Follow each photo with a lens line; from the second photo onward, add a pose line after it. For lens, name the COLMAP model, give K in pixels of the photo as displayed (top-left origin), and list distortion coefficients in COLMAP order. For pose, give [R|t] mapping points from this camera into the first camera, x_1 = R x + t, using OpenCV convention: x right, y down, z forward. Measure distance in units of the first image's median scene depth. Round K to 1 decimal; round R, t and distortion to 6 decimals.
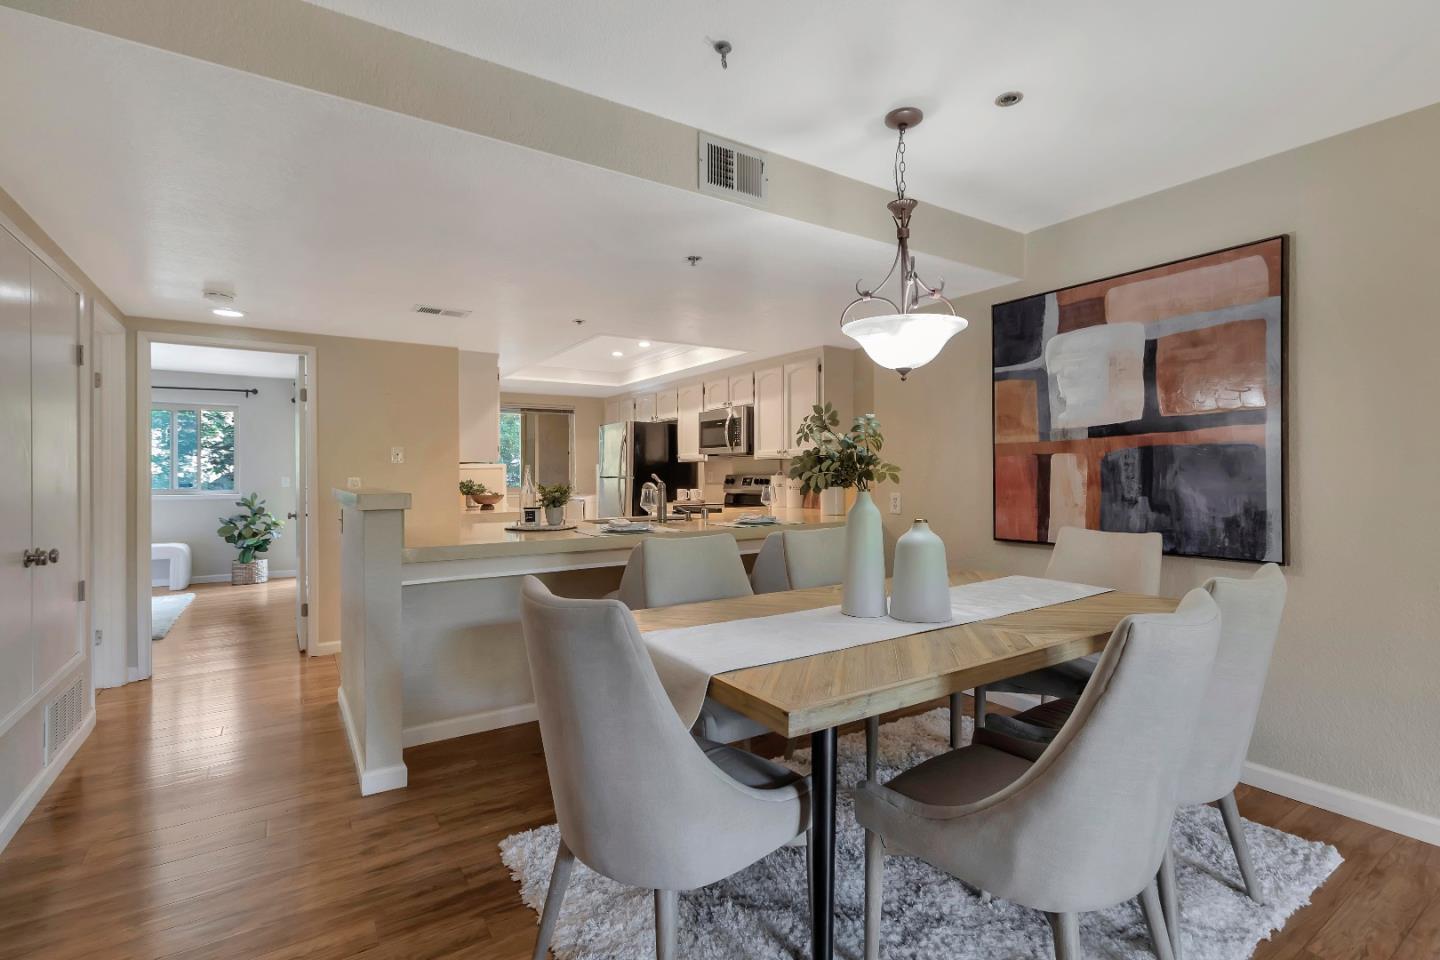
lens RADIAL K [[665.0, 0, 735.0], [0, 665.0, 475.4], [0, 0, 1]] dist [0.007989, -0.000364]
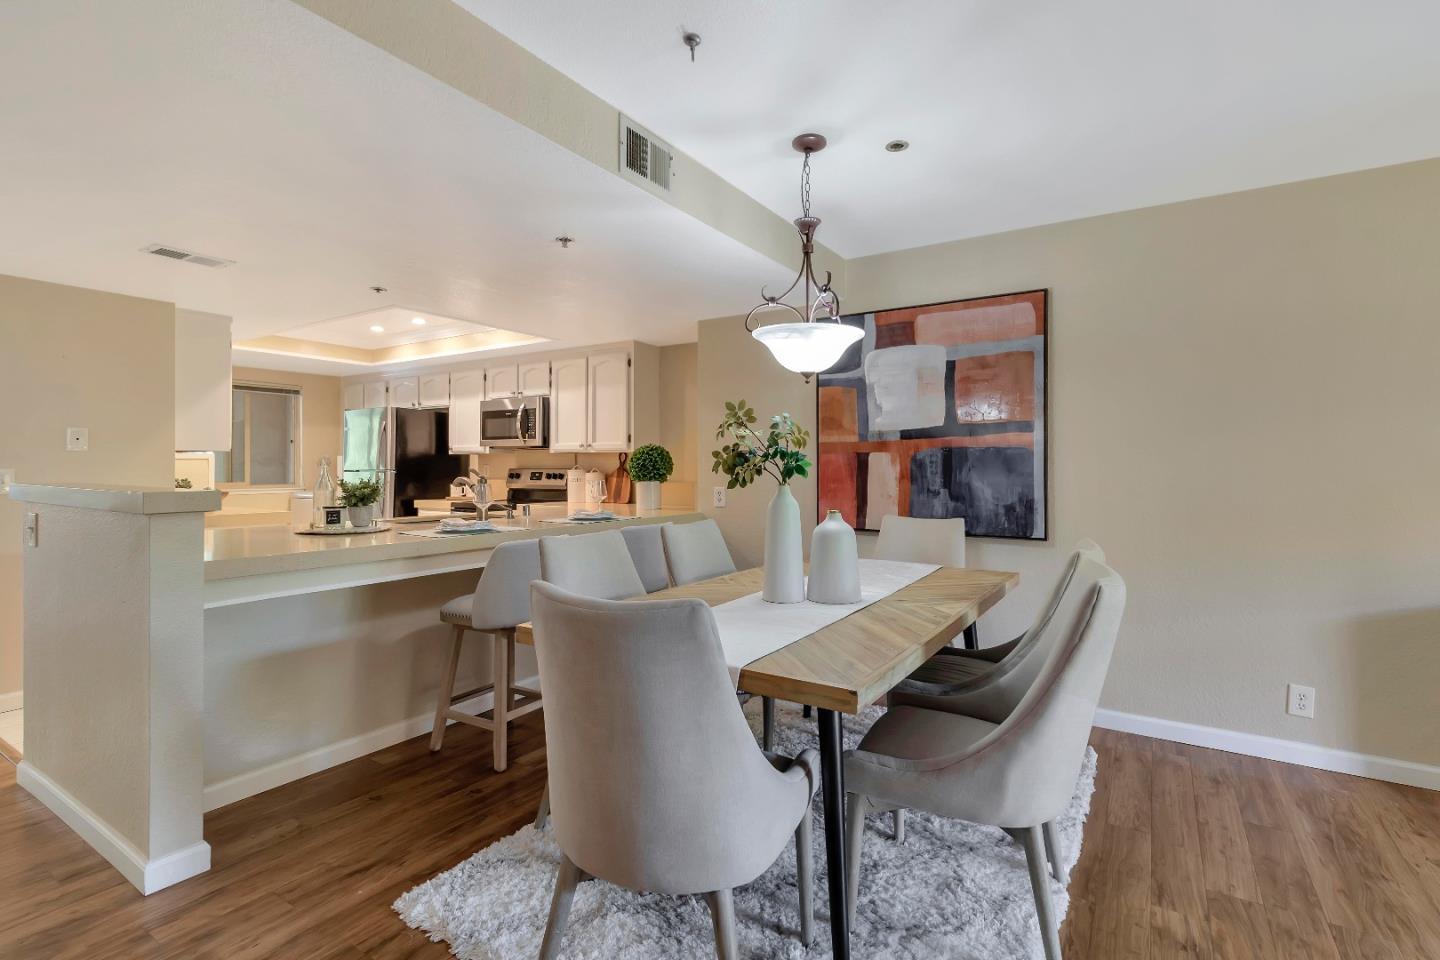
lens RADIAL K [[665.0, 0, 732.4], [0, 665.0, 467.6], [0, 0, 1]] dist [0.007989, -0.000364]
pose [[0.915993, 0.006360, 0.401144, -0.204958], [-0.004824, 0.999977, -0.004840, 0.000811], [-0.401166, 0.002499, 0.916002, 0.036948]]
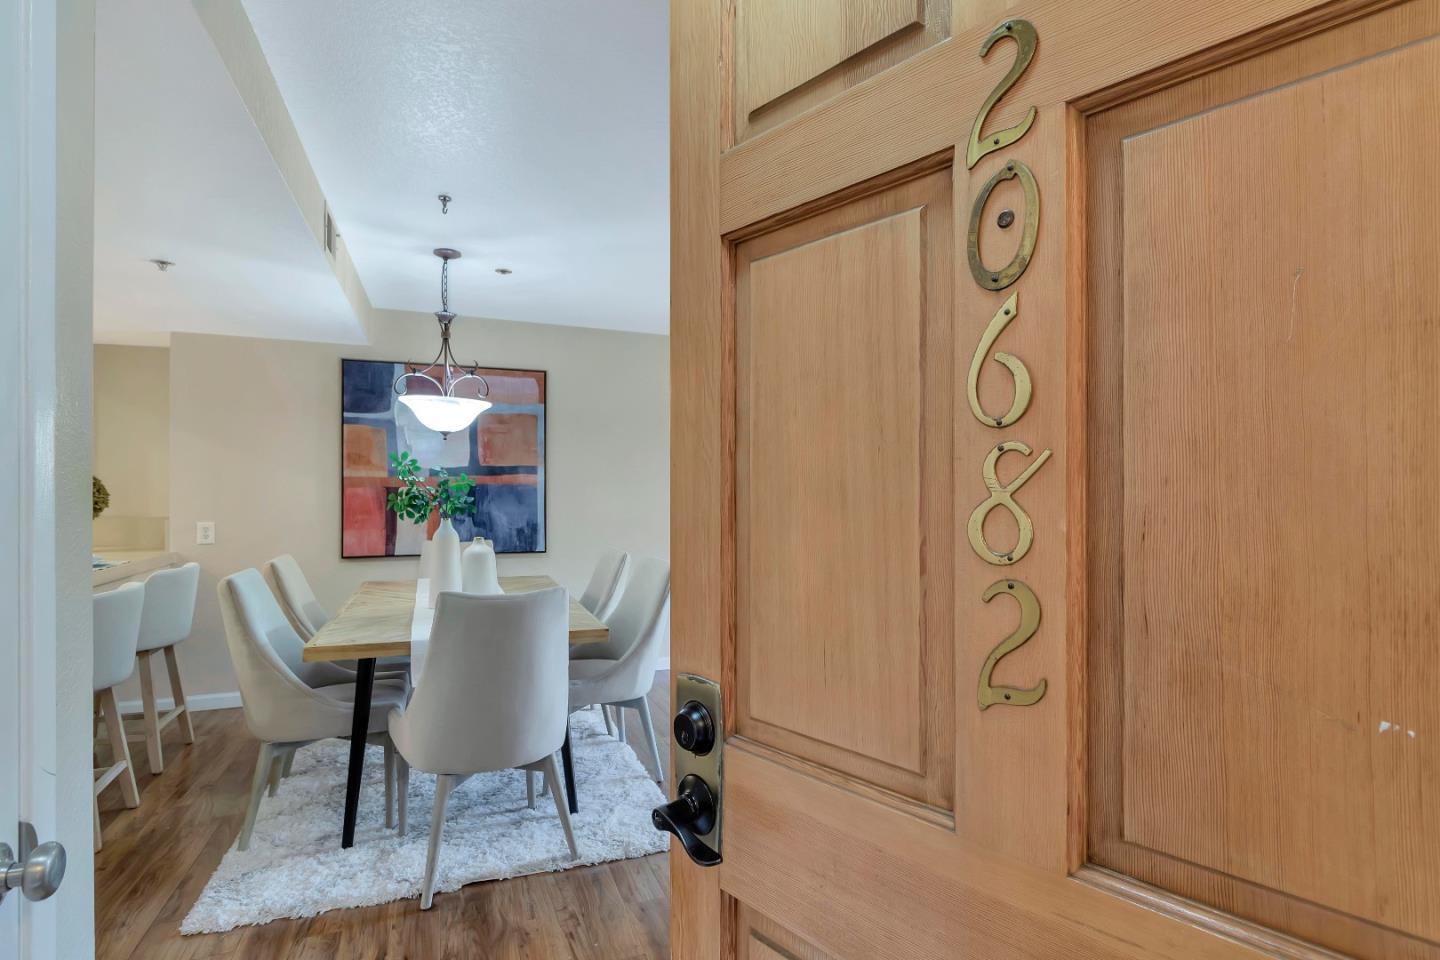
lens RADIAL K [[751.3, 0, 734.1], [0, 751.3, 491.0], [0, 0, 1]] dist [0.000870, -0.001536]
pose [[0.223386, 0.004393, 0.974720, -0.800482], [-0.004203, 0.999985, -0.003544, -0.022060], [-0.974721, -0.003305, 0.223401, 0.037638]]
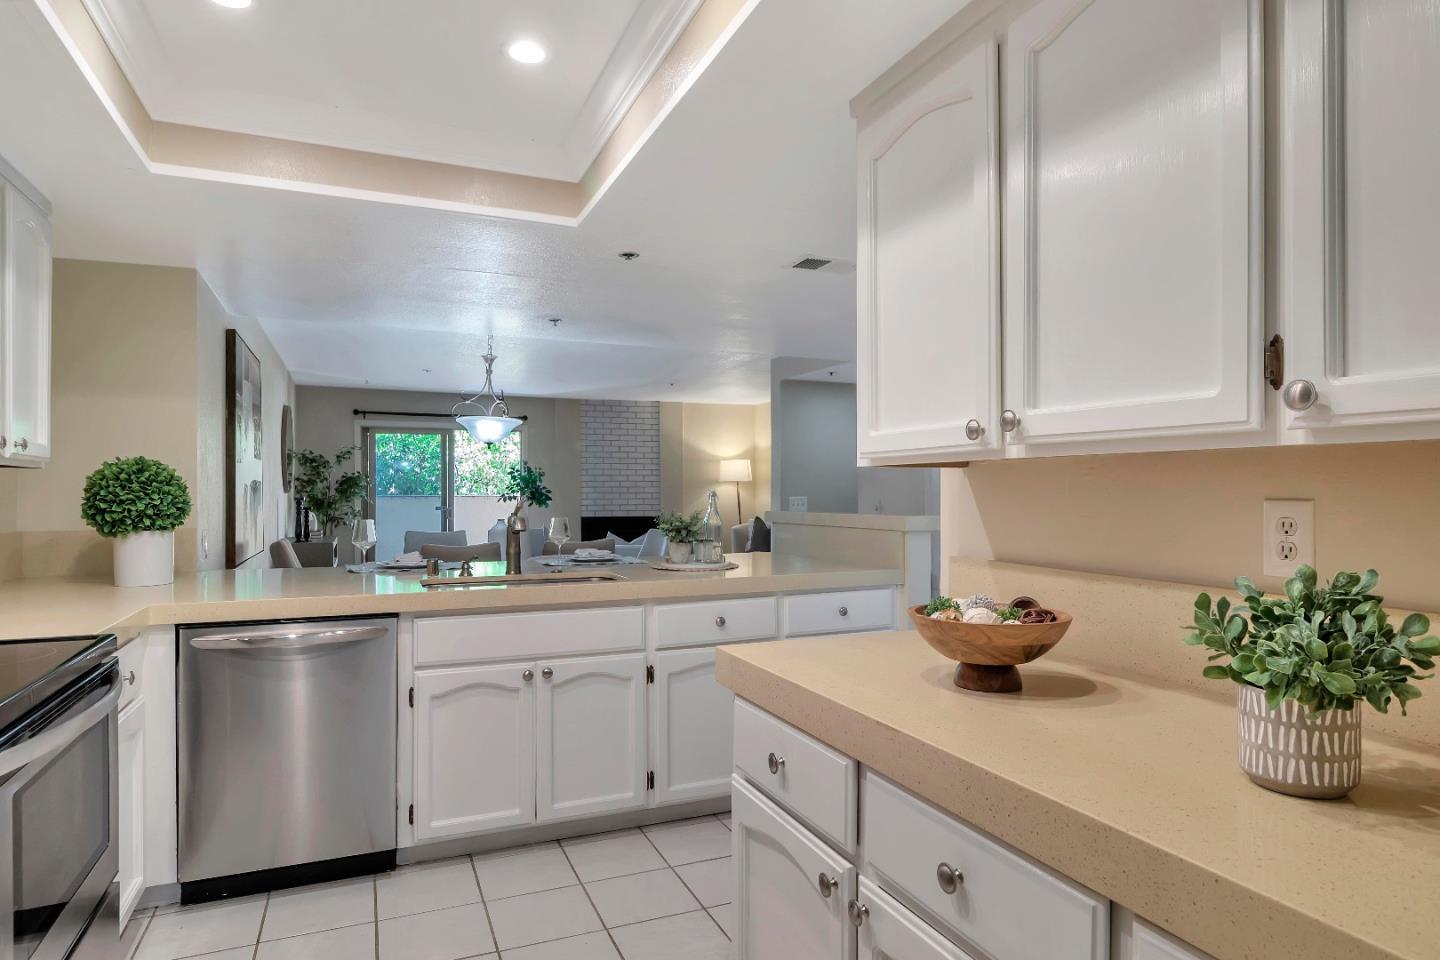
lens RADIAL K [[846.2, 0, 727.1], [0, 846.2, 490.0], [0, 0, 1]] dist [-0.000592, 0.000167]
pose [[-0.981949, 0.006400, 0.189039, -0.606035], [0.007178, 0.999968, 0.003433, -0.019406], [-0.189011, 0.004728, -0.981964, 2.245263]]
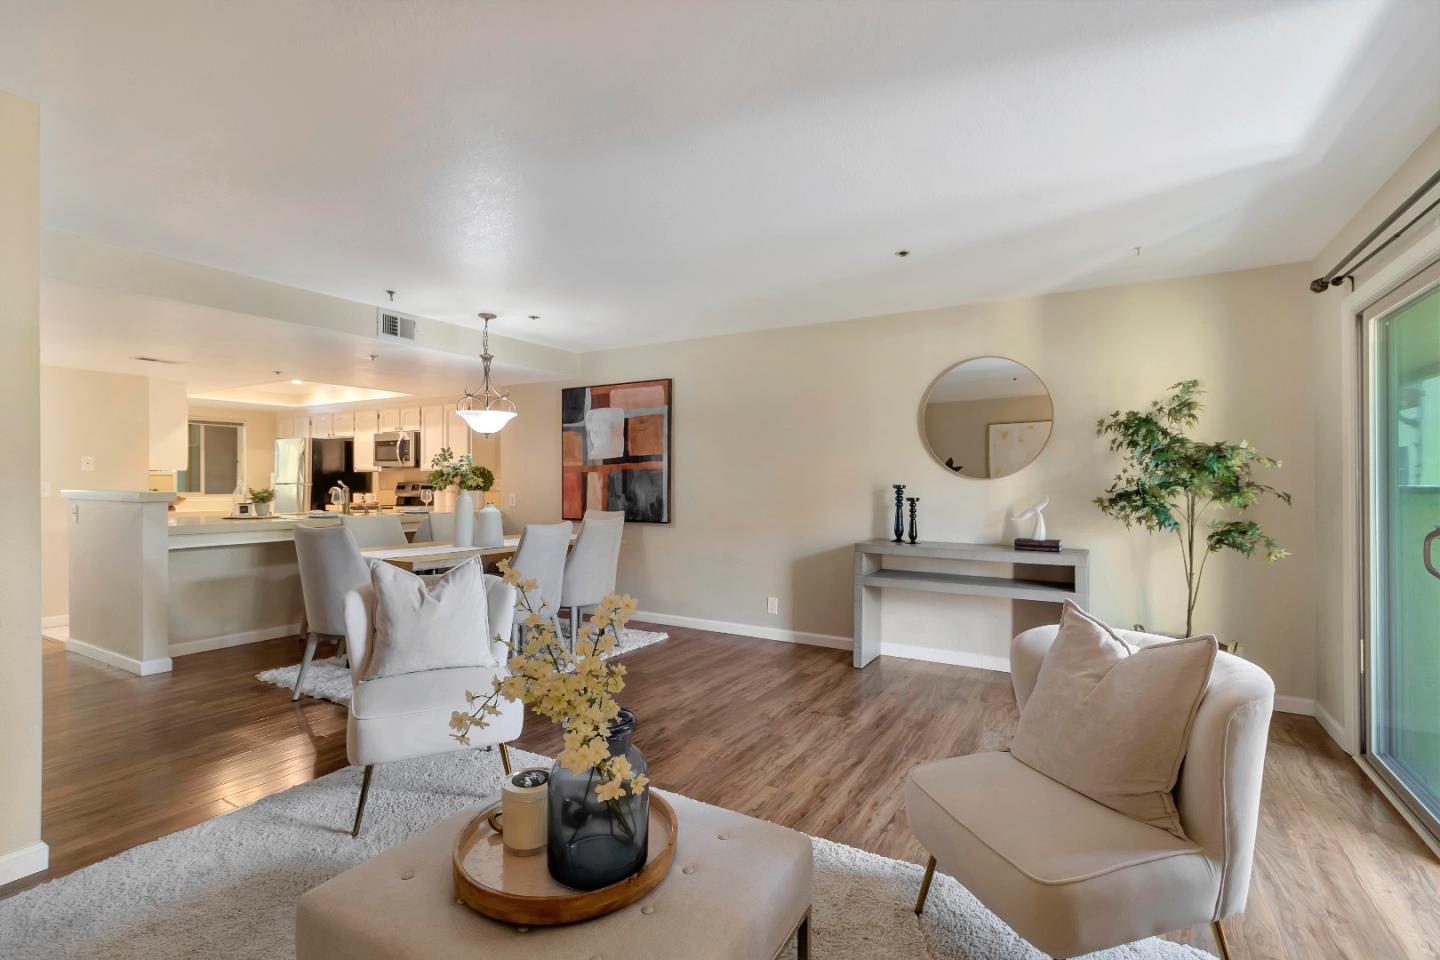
lens RADIAL K [[665.0, 0, 732.4], [0, 665.0, 484.1], [0, 0, 1]] dist [0.007989, -0.000364]
pose [[0.902651, 0.006224, 0.430329, 0.032971], [-0.005621, 0.999981, -0.002672, 0.003901], [-0.430337, -0.000007, 0.902668, -0.876152]]
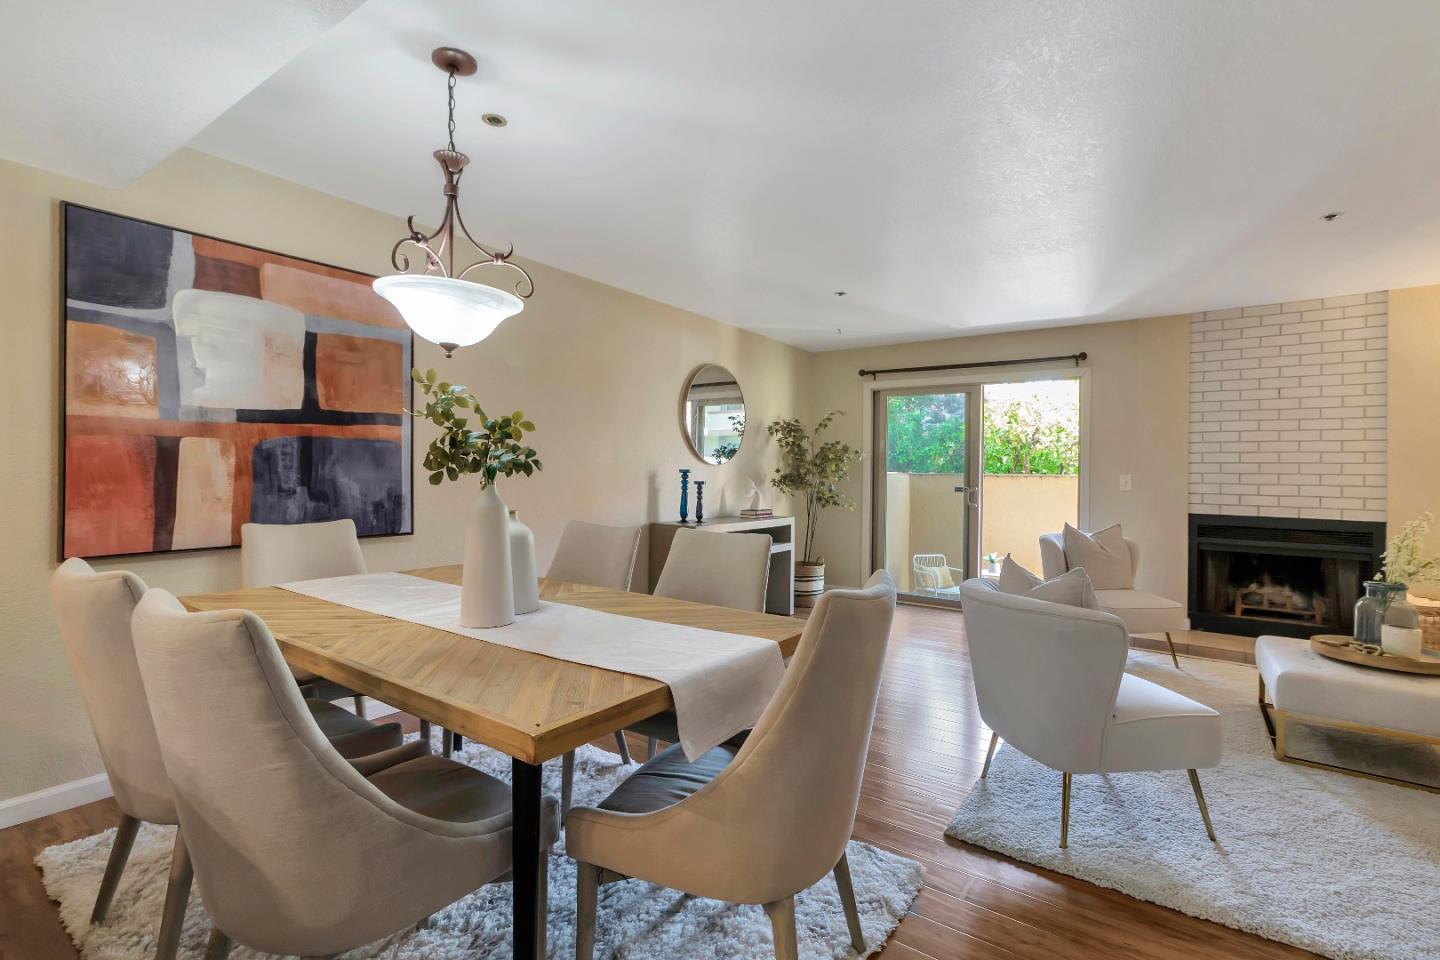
lens RADIAL K [[665.0, 0, 733.1], [0, 665.0, 468.6], [0, 0, 1]] dist [0.007989, -0.000364]
pose [[-0.352863, 0.001539, 0.935674, -0.489522], [-0.007060, 0.999966, -0.004307, 0.004039], [-0.935648, -0.008125, -0.352840, 0.666335]]
